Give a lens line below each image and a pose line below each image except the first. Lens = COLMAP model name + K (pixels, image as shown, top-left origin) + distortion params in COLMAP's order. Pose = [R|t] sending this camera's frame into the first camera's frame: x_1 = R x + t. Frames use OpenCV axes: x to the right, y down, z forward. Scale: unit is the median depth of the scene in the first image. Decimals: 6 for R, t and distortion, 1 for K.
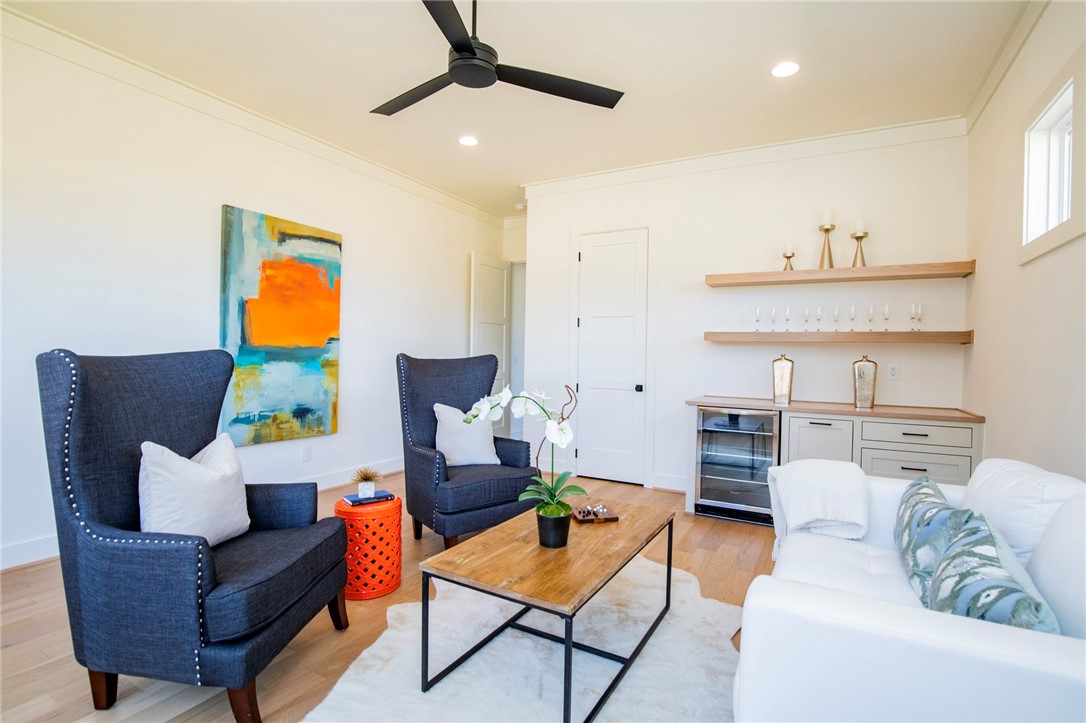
lens RADIAL K [[518.4, 0, 547.7], [0, 518.4, 360.6], [0, 0, 1]] dist [-0.003184, 0.000448]
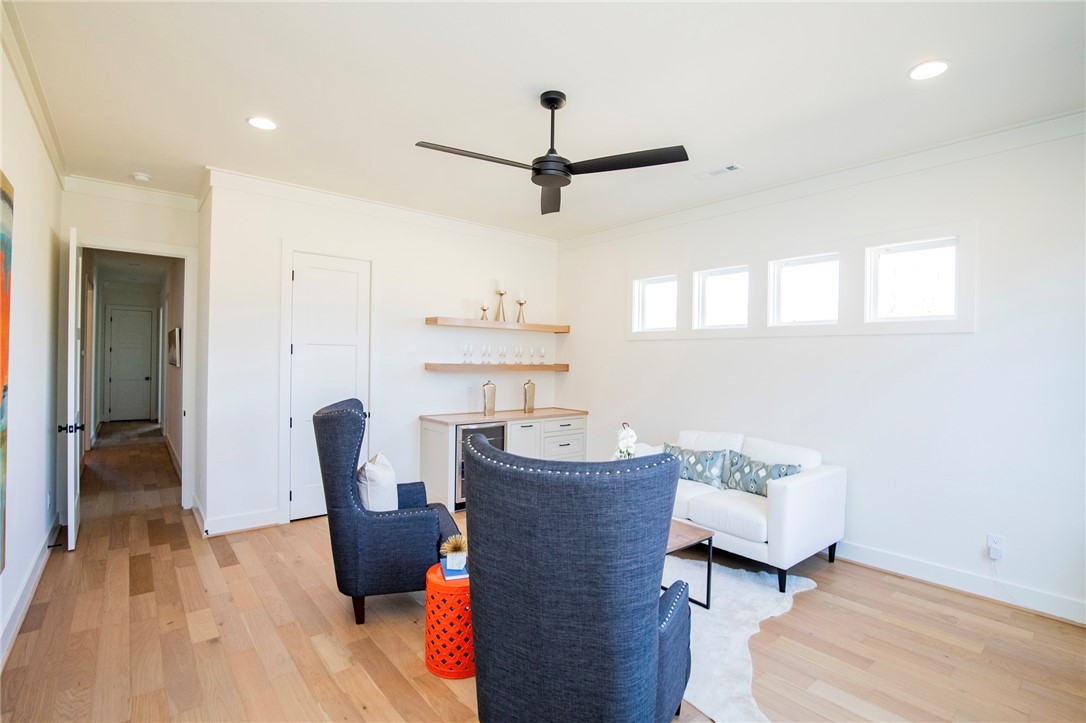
lens RADIAL K [[518.4, 0, 547.7], [0, 518.4, 360.6], [0, 0, 1]] dist [-0.003184, 0.000448]
pose [[0.355073, -0.018216, 0.934661, -0.832887], [0.002222, 0.999824, 0.018642, -0.095417], [-0.934836, -0.004542, 0.355051, 0.373724]]
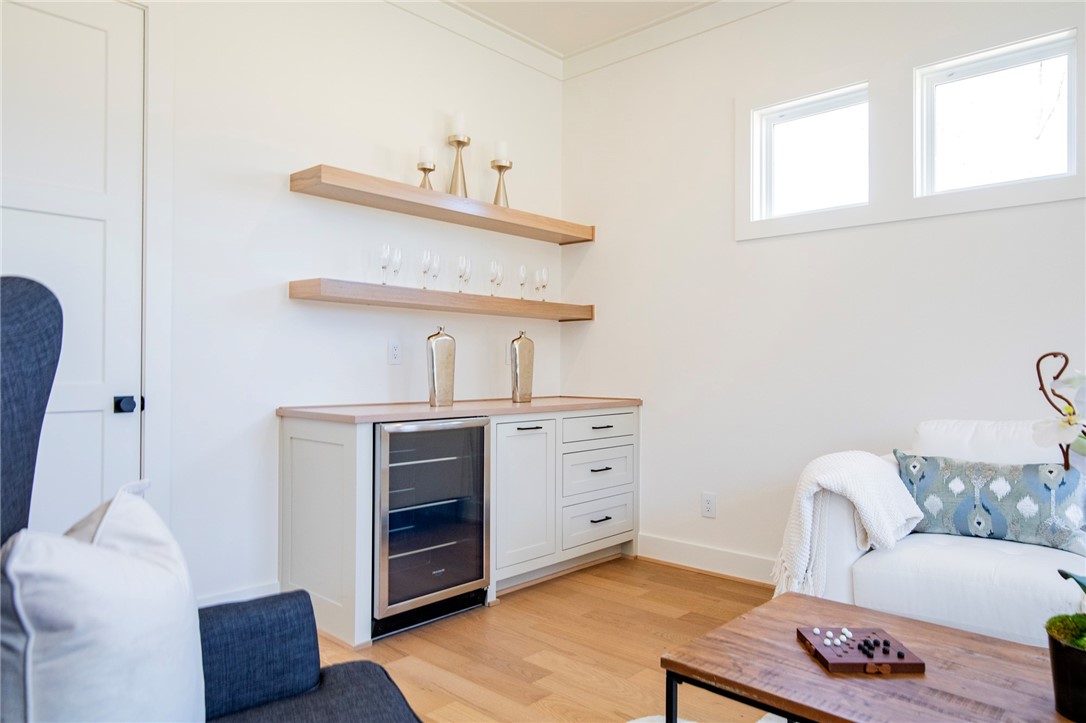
lens RADIAL K [[717.6, 0, 548.1], [0, 717.6, 368.0], [0, 0, 1]] dist [-0.009999, -0.002411]
pose [[0.231192, -0.021815, 0.972664, -0.362401], [0.009922, 0.999749, 0.020064, 0.021833], [-0.972858, 0.005012, 0.231350, 0.711171]]
